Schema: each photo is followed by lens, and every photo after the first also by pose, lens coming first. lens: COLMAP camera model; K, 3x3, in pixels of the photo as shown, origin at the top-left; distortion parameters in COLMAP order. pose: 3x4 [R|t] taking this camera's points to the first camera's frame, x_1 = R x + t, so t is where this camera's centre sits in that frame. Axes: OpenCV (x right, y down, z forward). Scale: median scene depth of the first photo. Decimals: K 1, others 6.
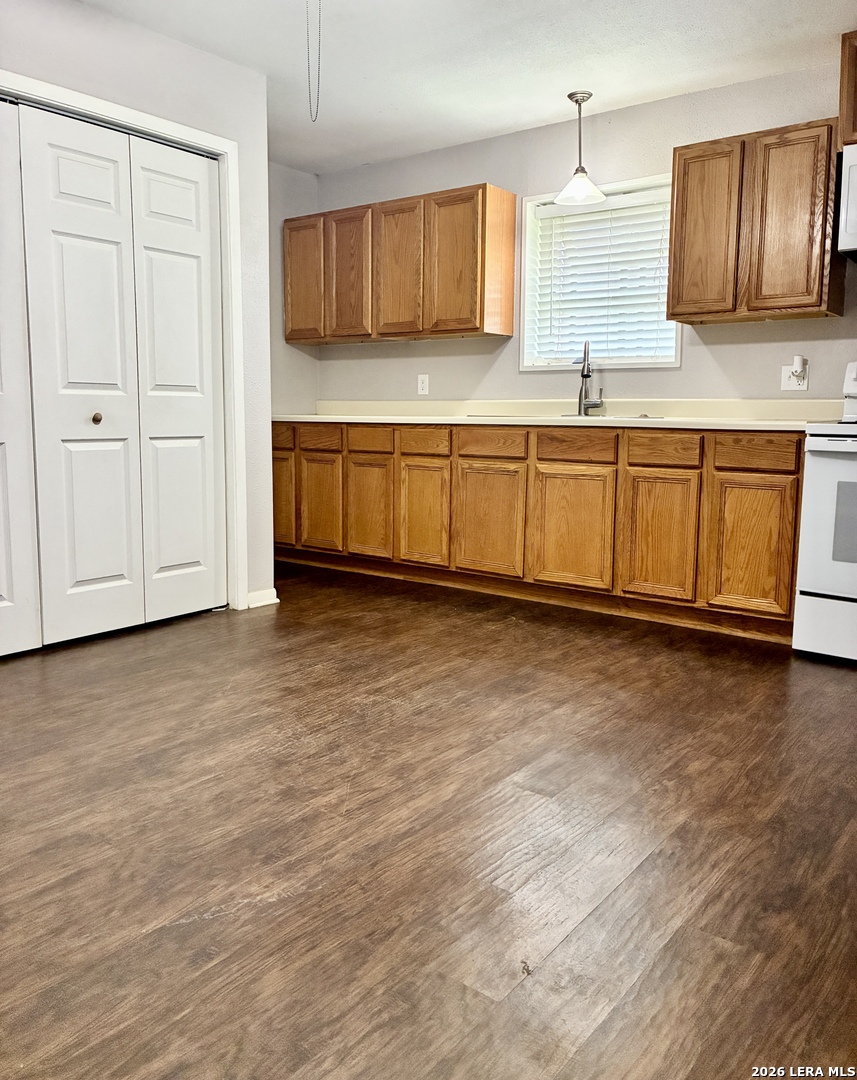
lens RADIAL K [[886.8, 0, 434.0], [0, 886.8, 525.7], [0, 0, 1]] dist [0.014829, -0.011043]
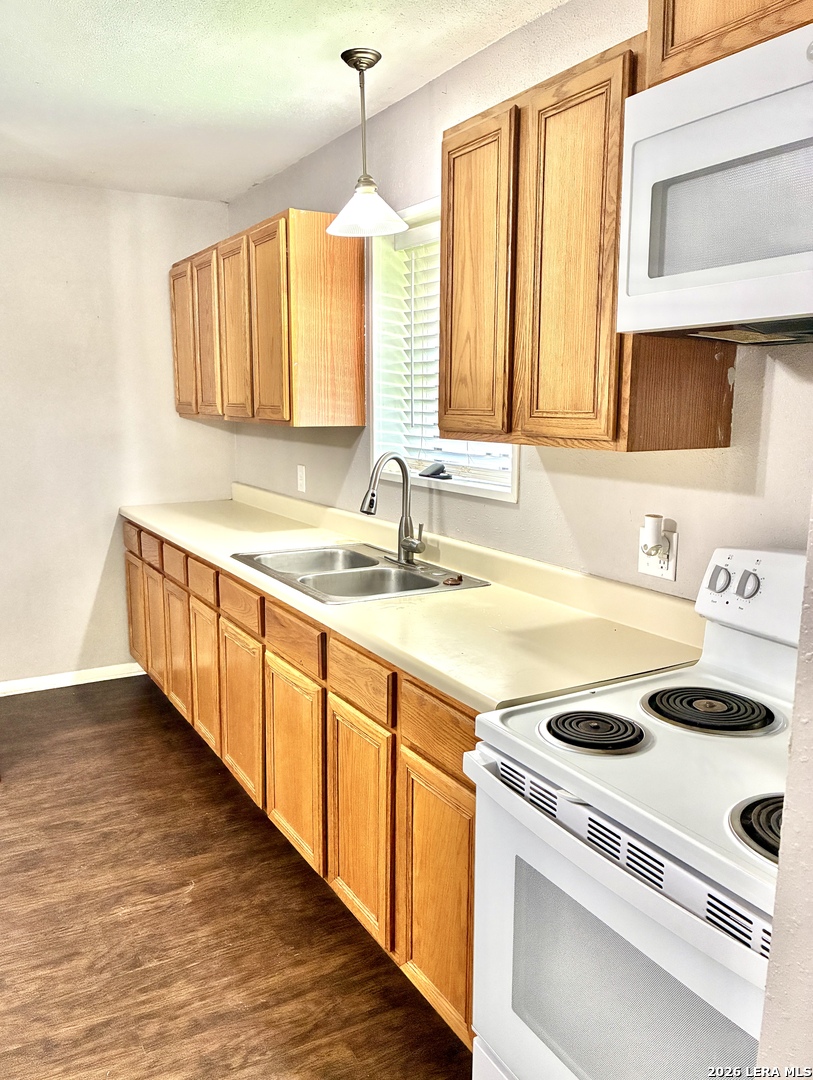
lens RADIAL K [[872.3, 0, 406.3], [0, 872.3, 548.5], [0, 0, 1]] dist [0.018218, 0.003130]
pose [[0.910230, 0.064499, -0.409049, 0.461294], [-0.042075, 0.997089, 0.063593, -0.187289], [0.411960, -0.040673, 0.910294, 0.453219]]
